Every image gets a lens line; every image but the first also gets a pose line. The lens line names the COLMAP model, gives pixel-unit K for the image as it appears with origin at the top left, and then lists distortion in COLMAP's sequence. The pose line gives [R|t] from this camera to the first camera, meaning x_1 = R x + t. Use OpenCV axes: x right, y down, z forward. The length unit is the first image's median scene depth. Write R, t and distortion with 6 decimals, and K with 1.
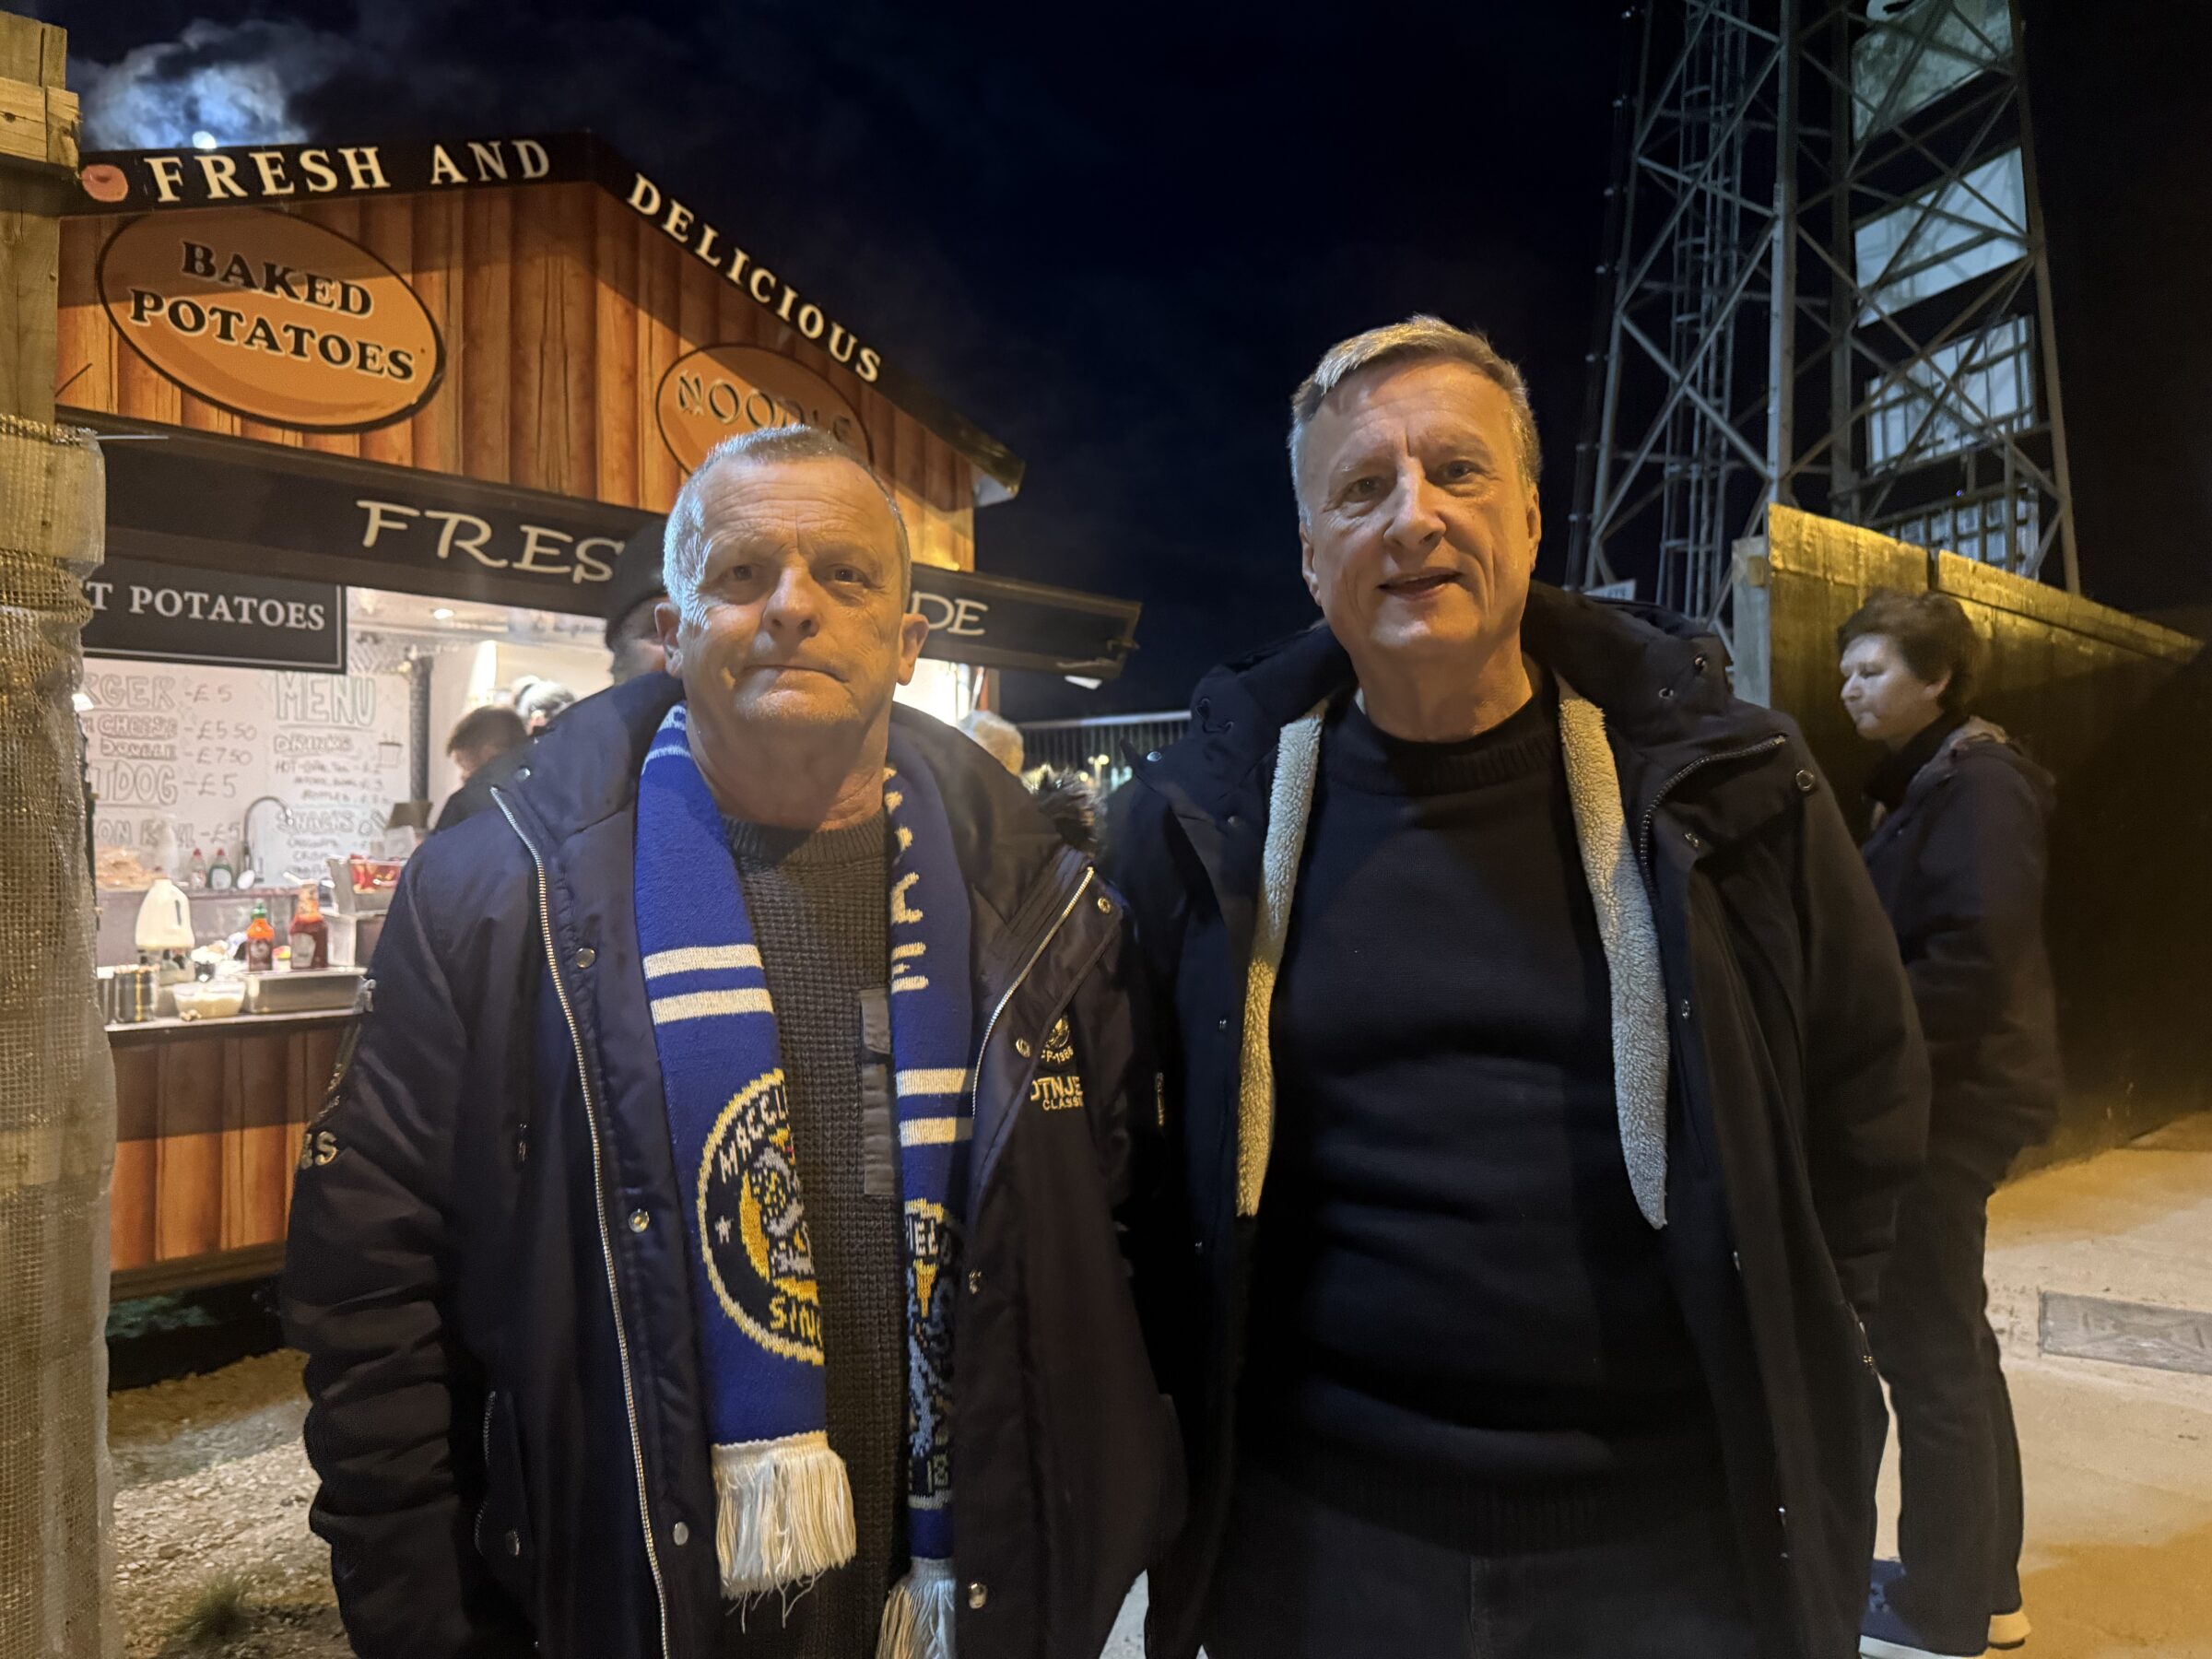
lens RADIAL K [[1570.0, 0, 1104.2], [0, 1570.0, 835.8], [0, 0, 1]] dist [-0.004369, -0.006740]
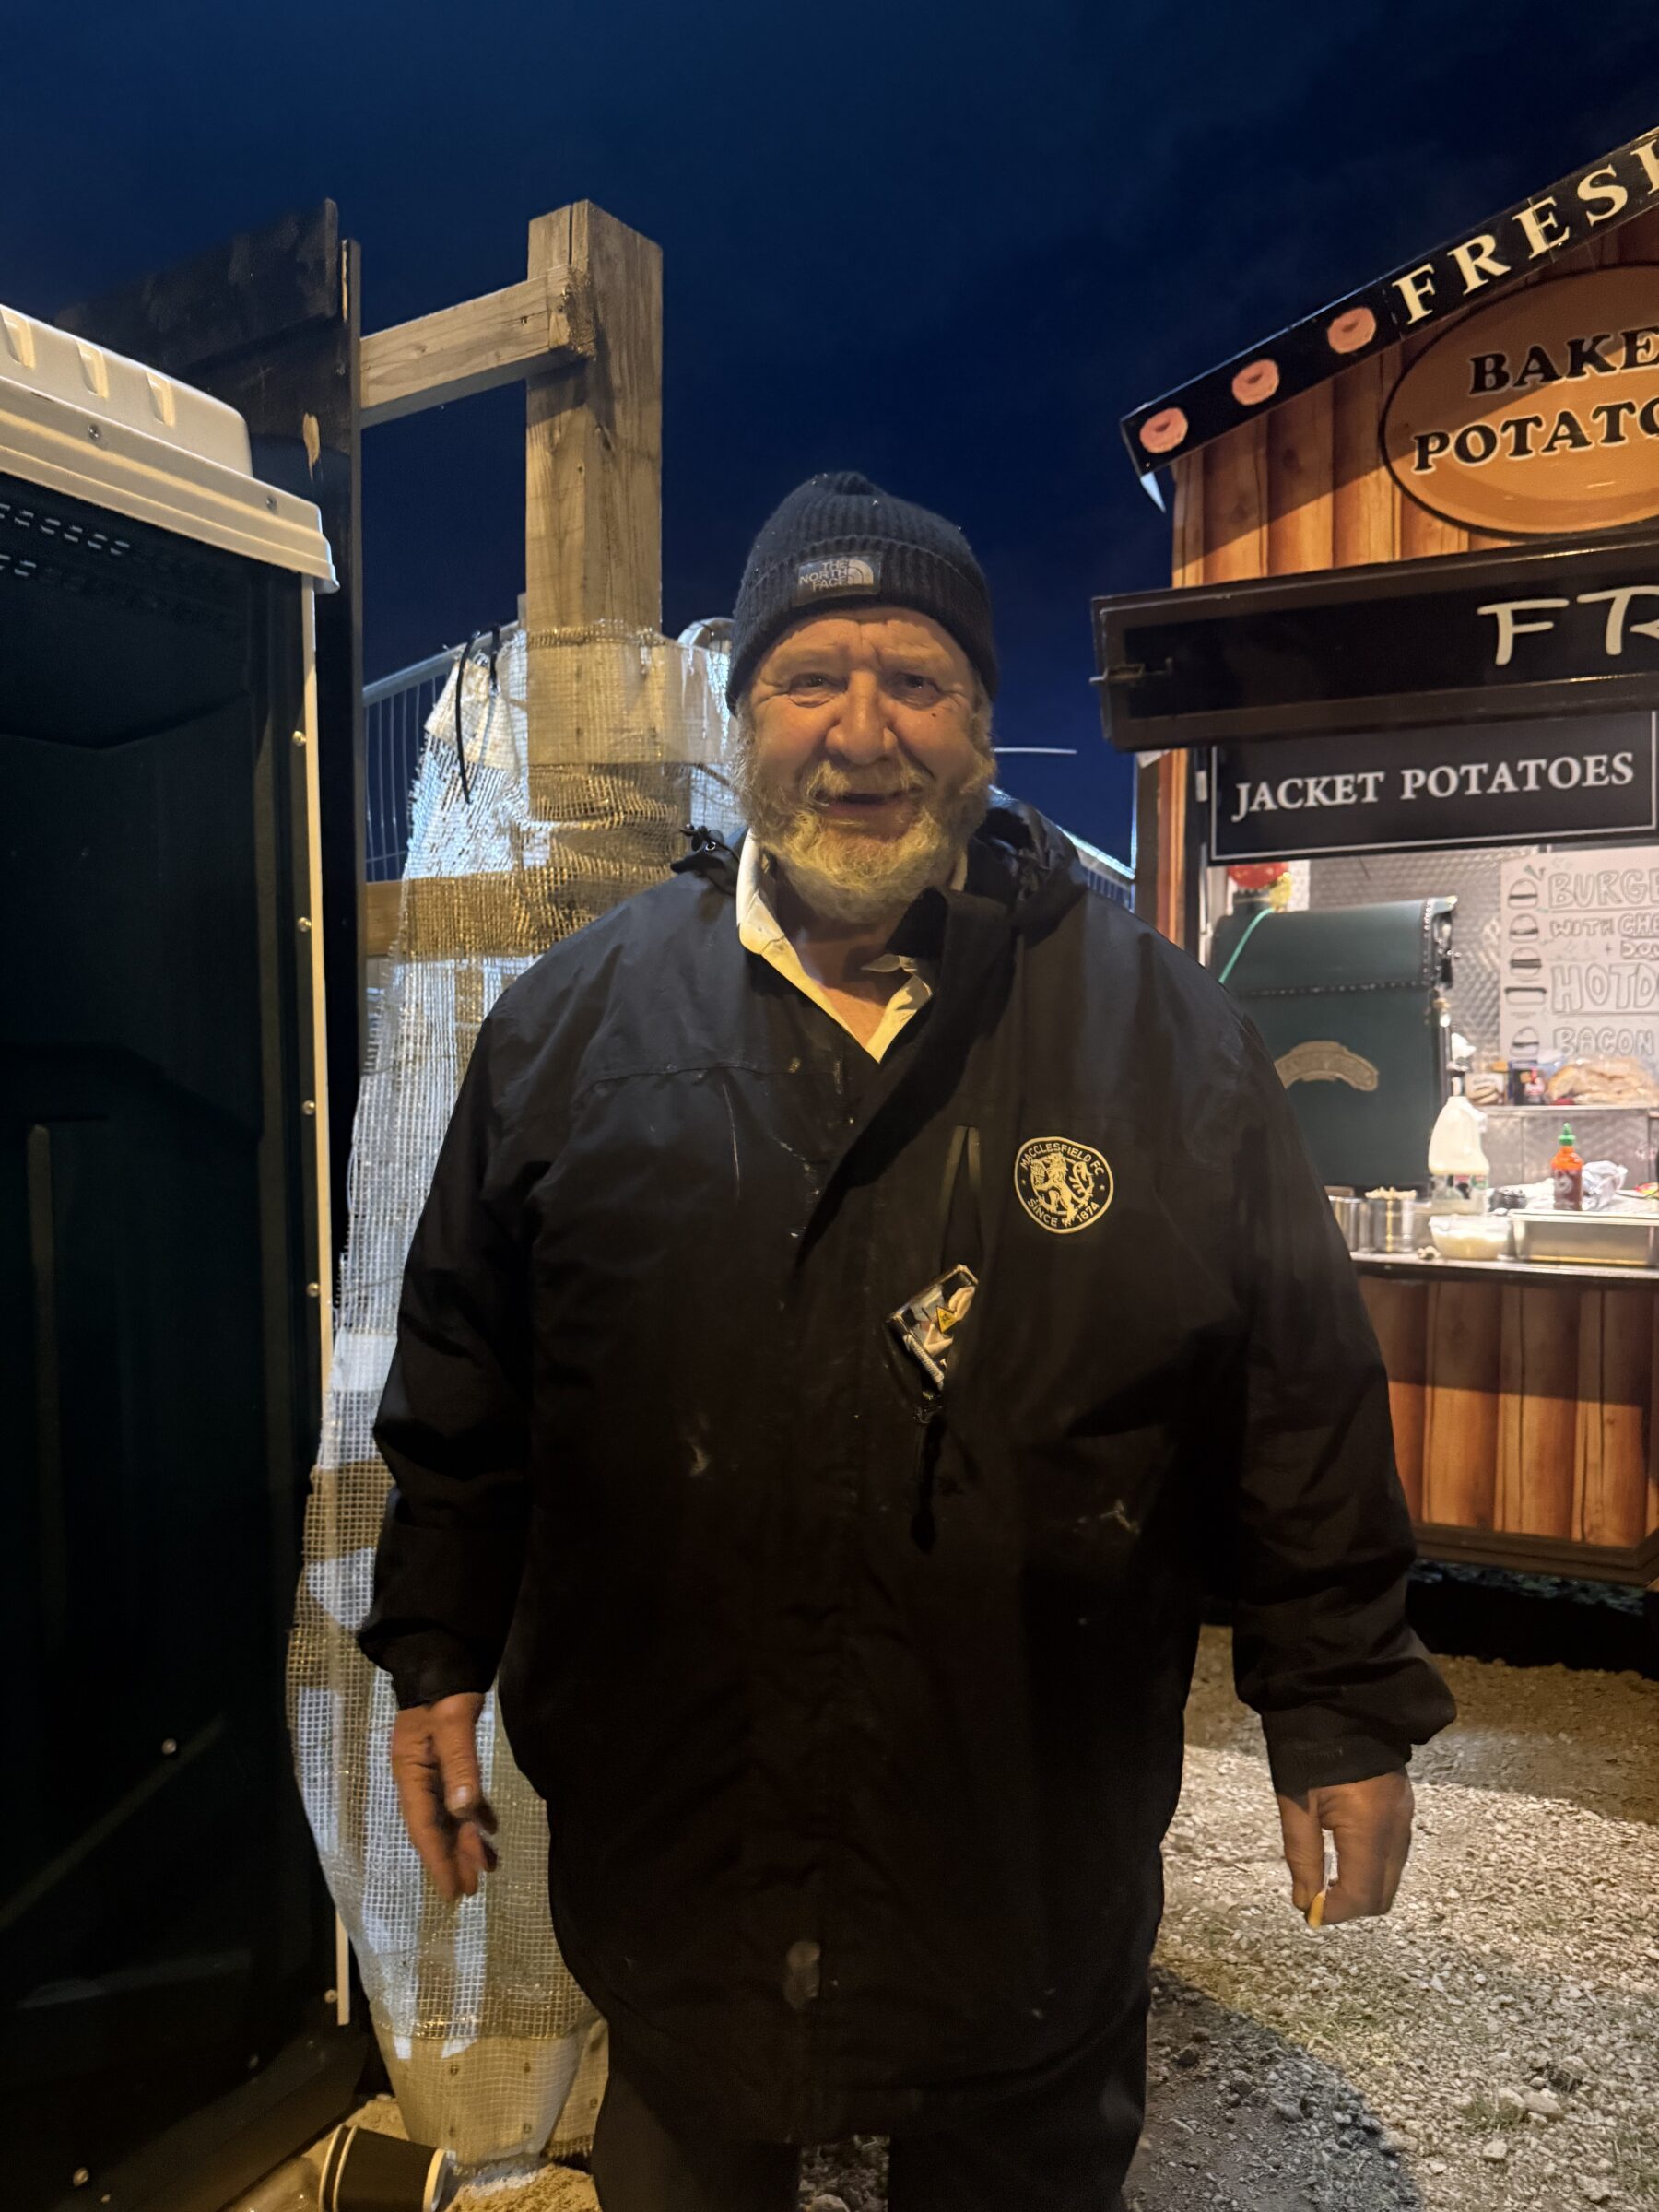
lens RADIAL K [[1570.0, 0, 828.7], [0, 1570.0, 1099.9], [0, 0, 1]] dist [-0.004369, -0.006740]
pose [[0.295468, 0.024800, -0.955031, 0.142573], [0.008491, 0.999555, 0.028583, 0.001484], [0.955315, -0.016554, 0.295126, 0.400732]]
